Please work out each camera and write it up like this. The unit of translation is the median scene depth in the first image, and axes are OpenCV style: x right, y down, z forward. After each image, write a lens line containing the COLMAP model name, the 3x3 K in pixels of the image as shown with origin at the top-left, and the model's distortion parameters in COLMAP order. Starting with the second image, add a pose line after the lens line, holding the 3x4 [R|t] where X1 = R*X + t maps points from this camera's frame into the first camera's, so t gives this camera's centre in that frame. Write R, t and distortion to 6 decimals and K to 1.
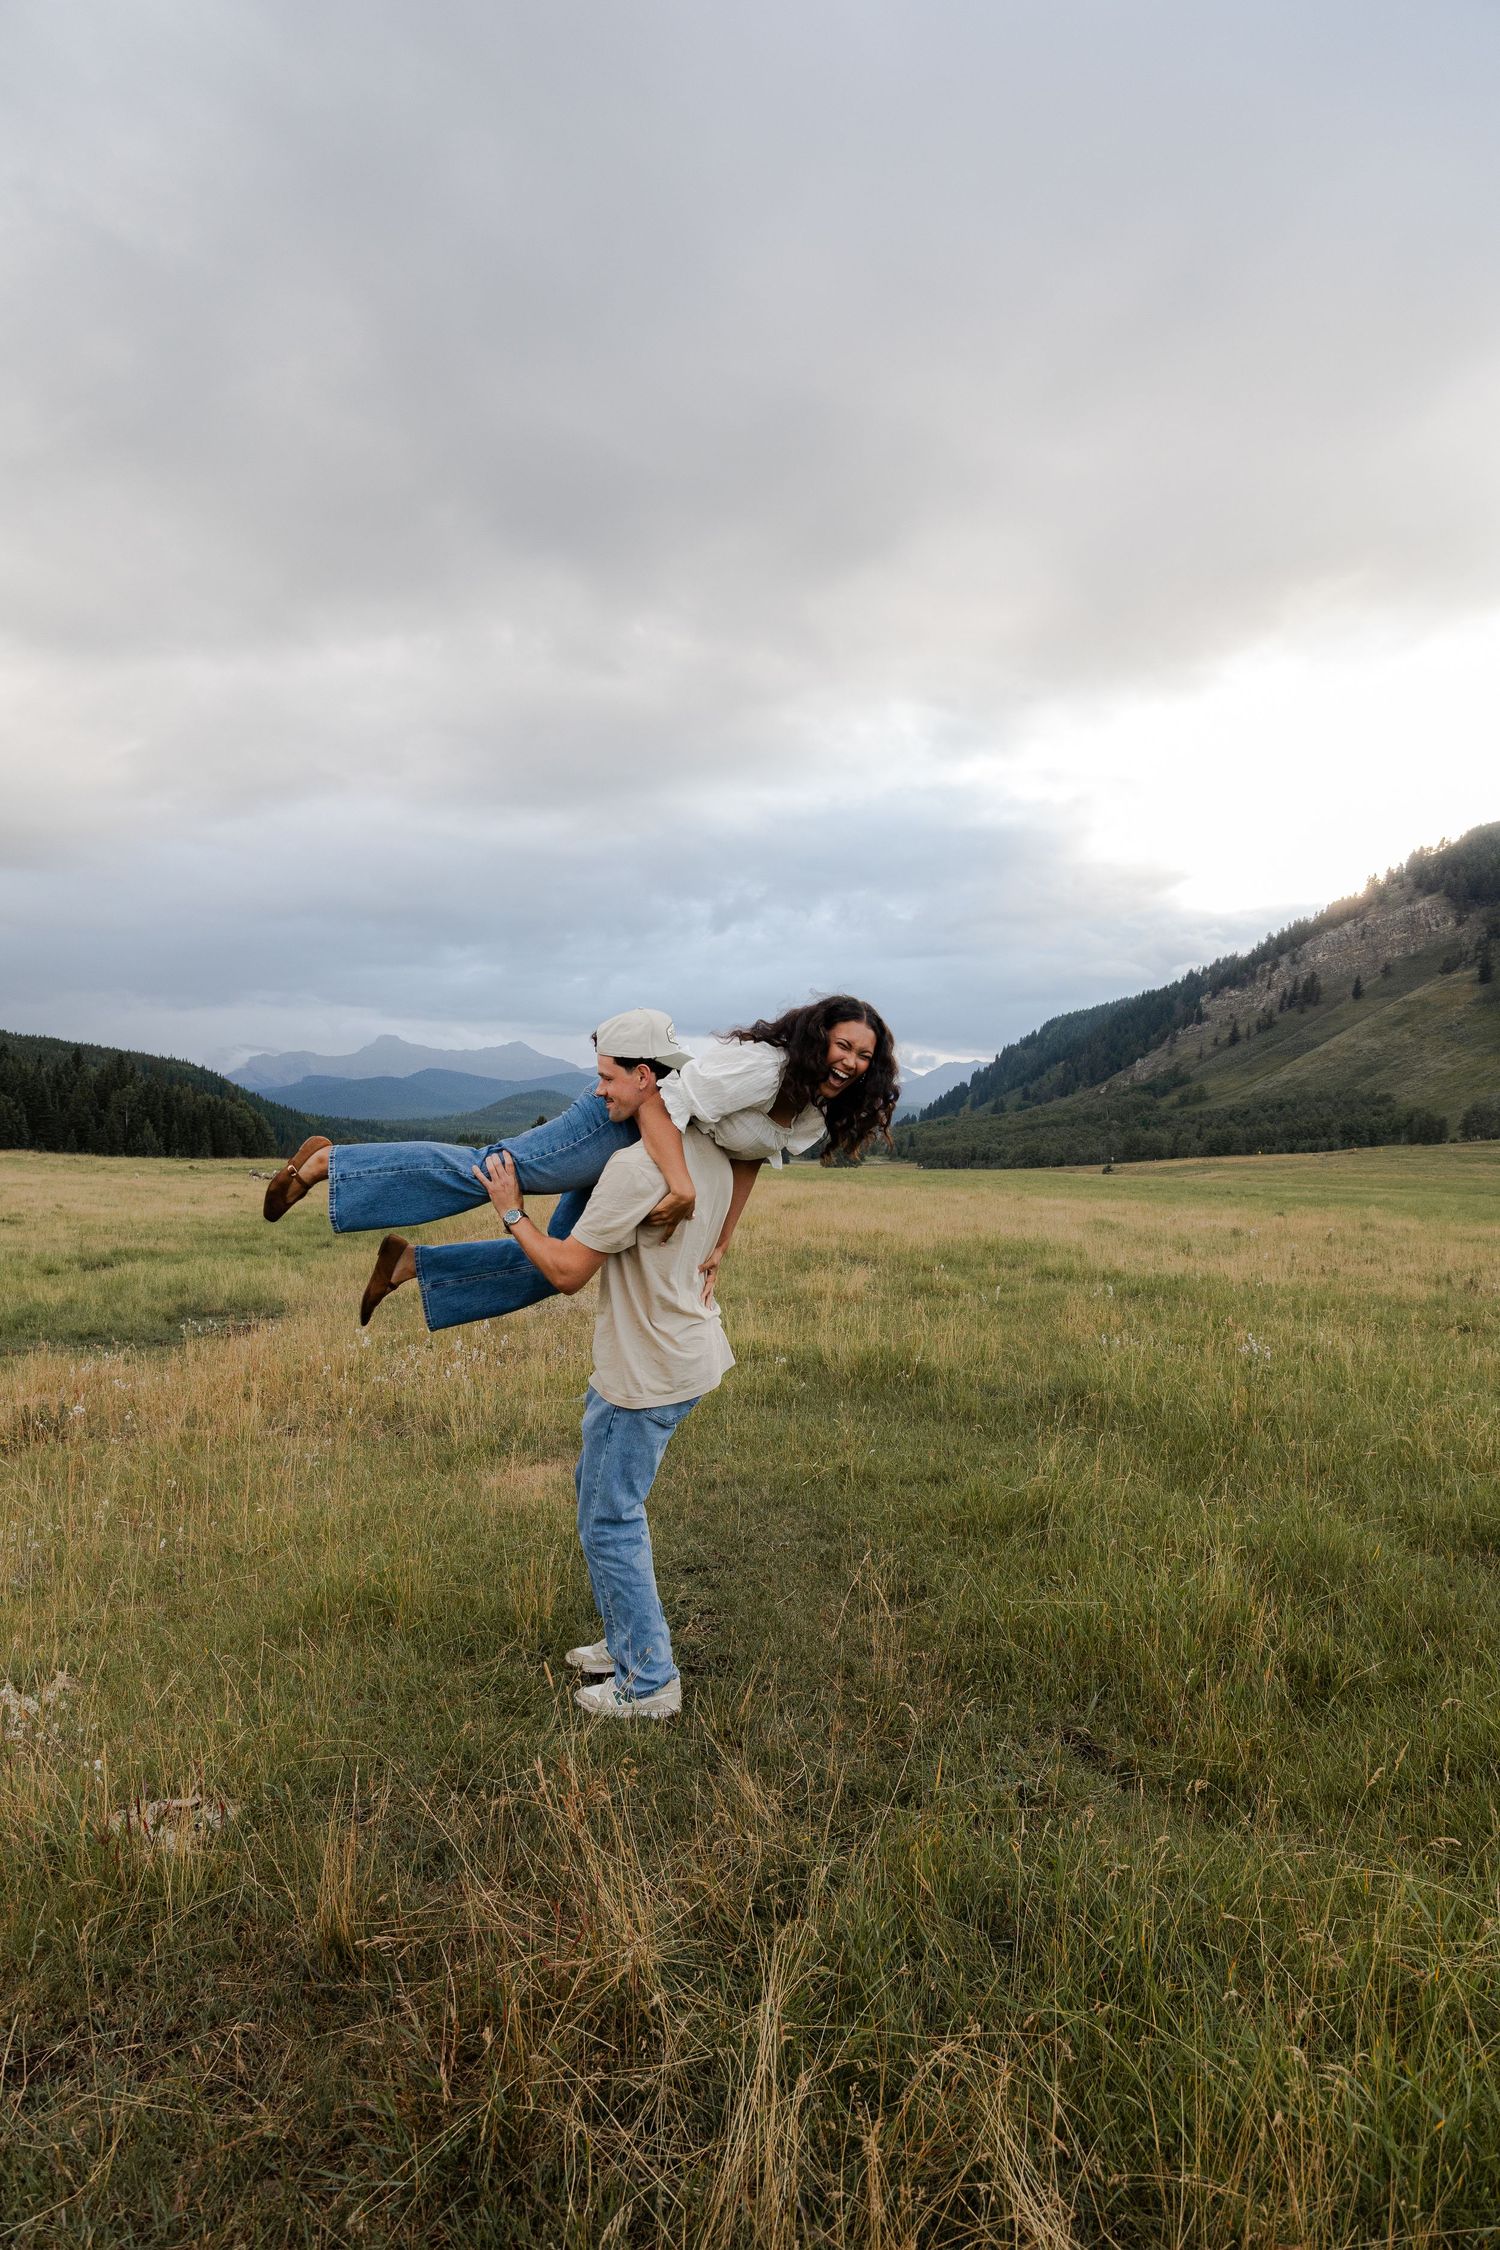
lens RADIAL K [[1433.5, 0, 692.8], [0, 1433.5, 1130.6], [0, 0, 1]] dist [0.002865, 0.000216]
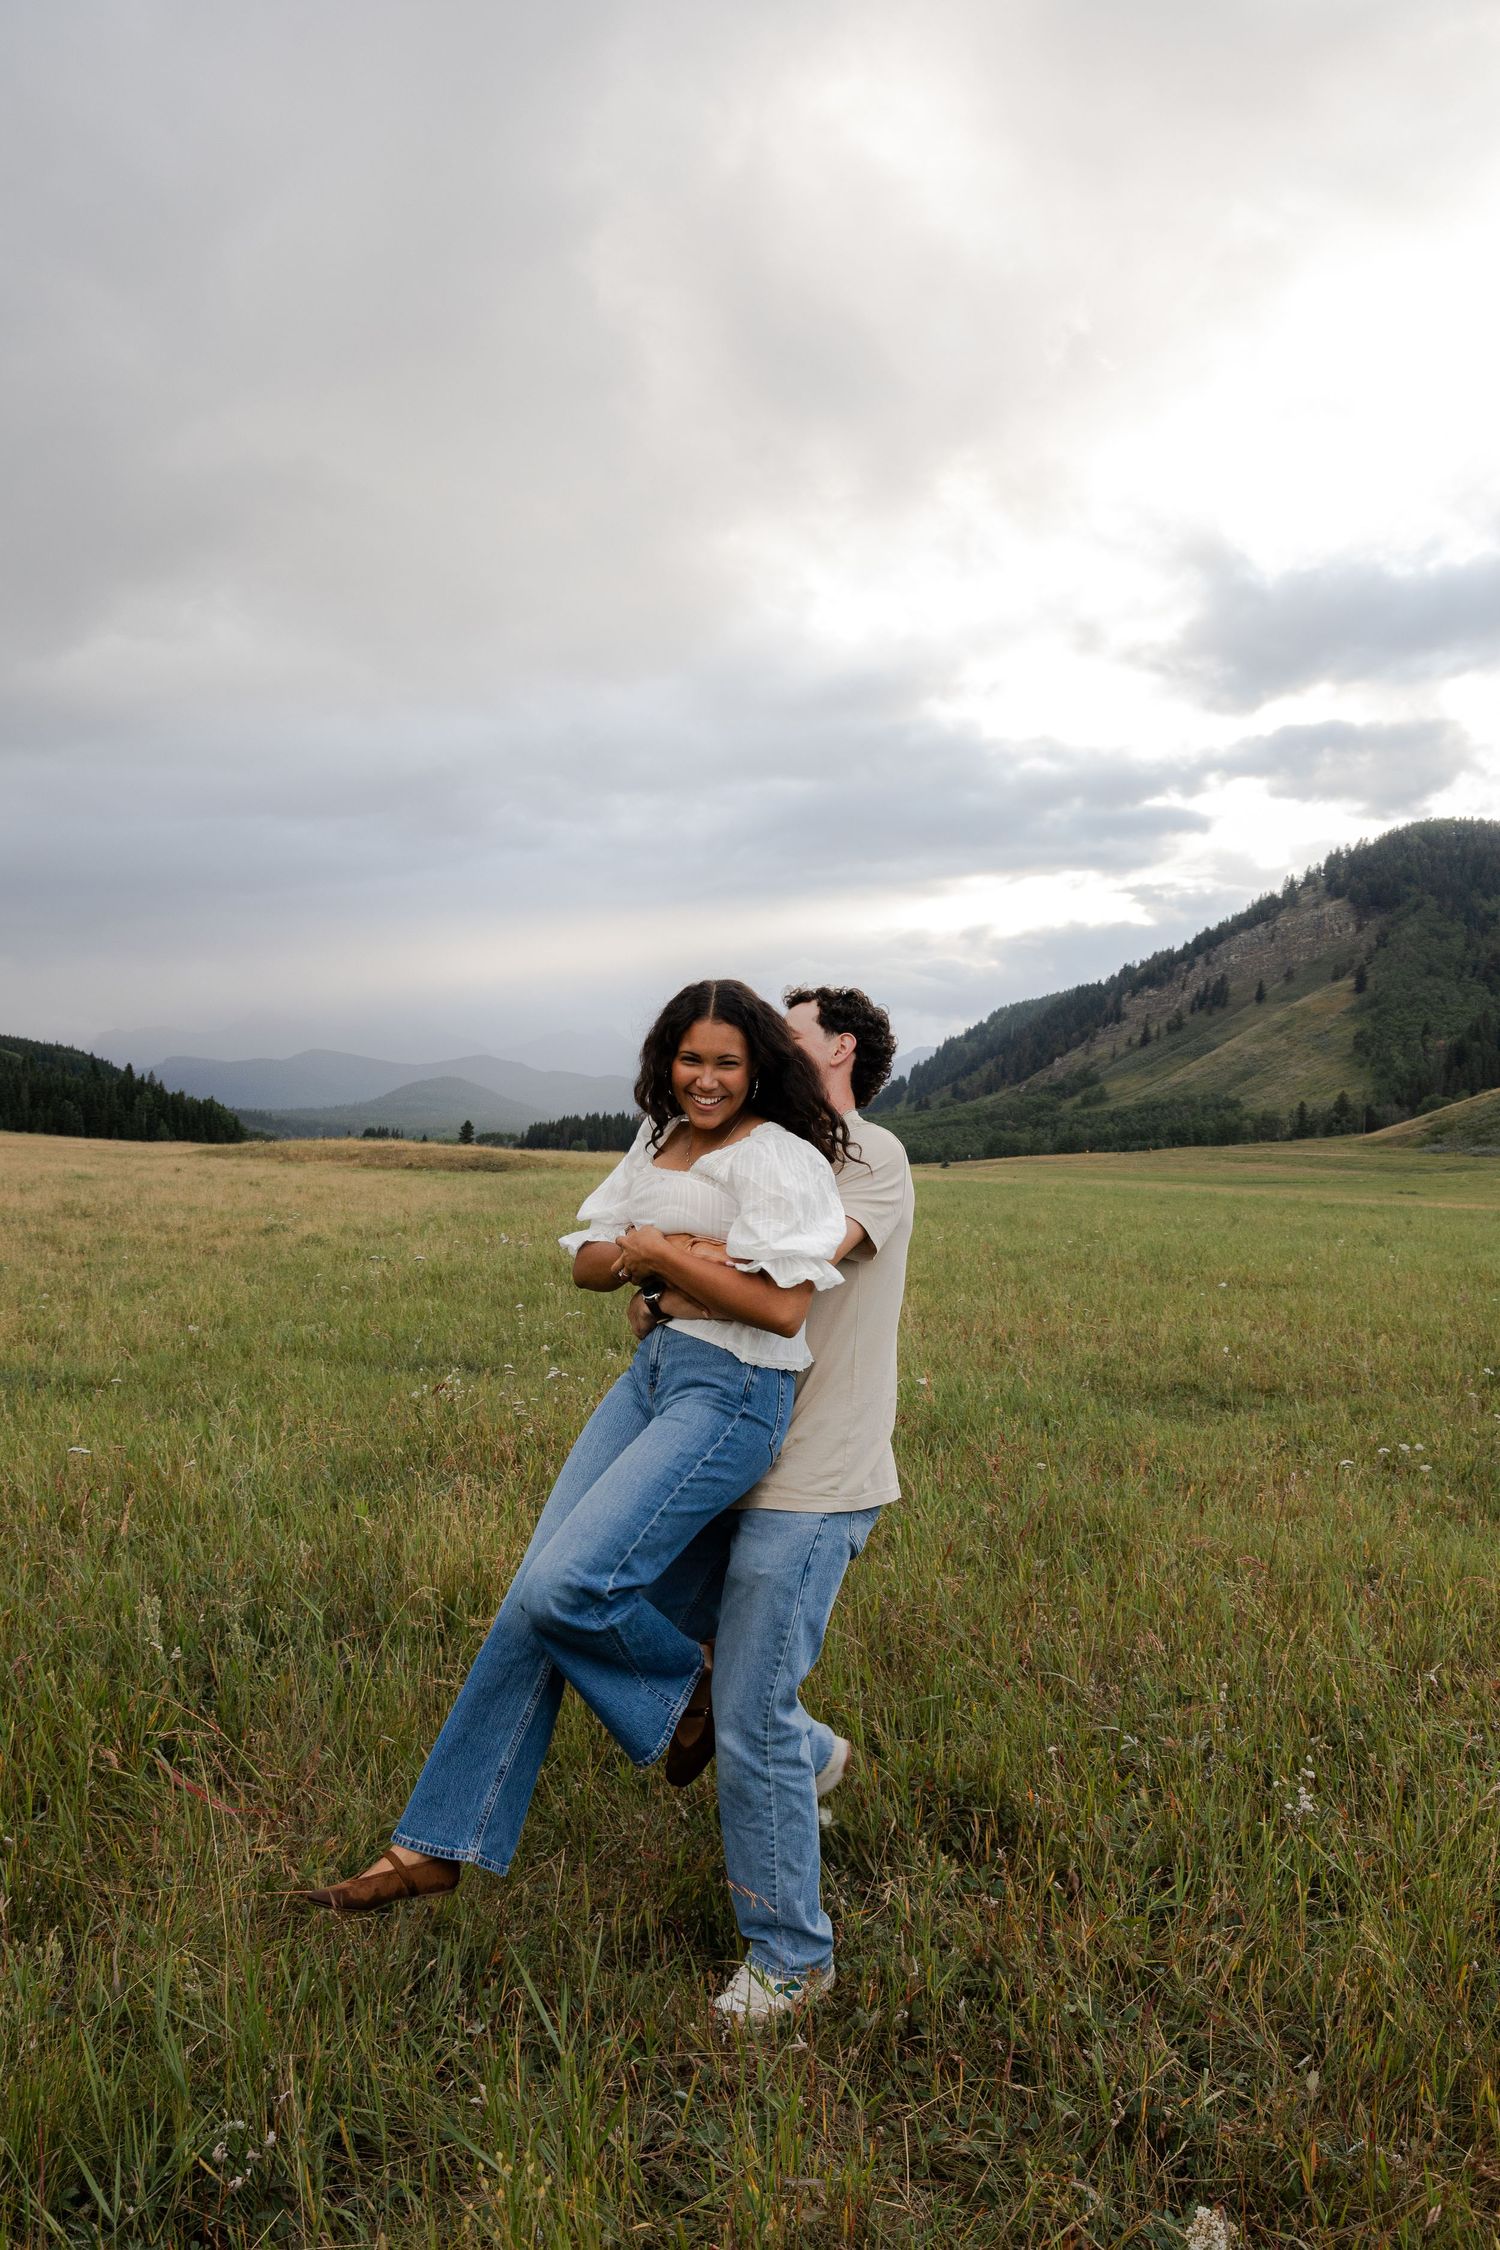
lens RADIAL K [[2391.5, 0, 750.0], [0, 2391.5, 1125.0], [0, 0, 1]] dist [0.008053, 0.003175]
pose [[0.999440, 0.008211, 0.032448, 0.047104], [-0.008334, 0.999959, 0.003639, -0.008058], [-0.032417, -0.003907, 0.999467, -0.673074]]
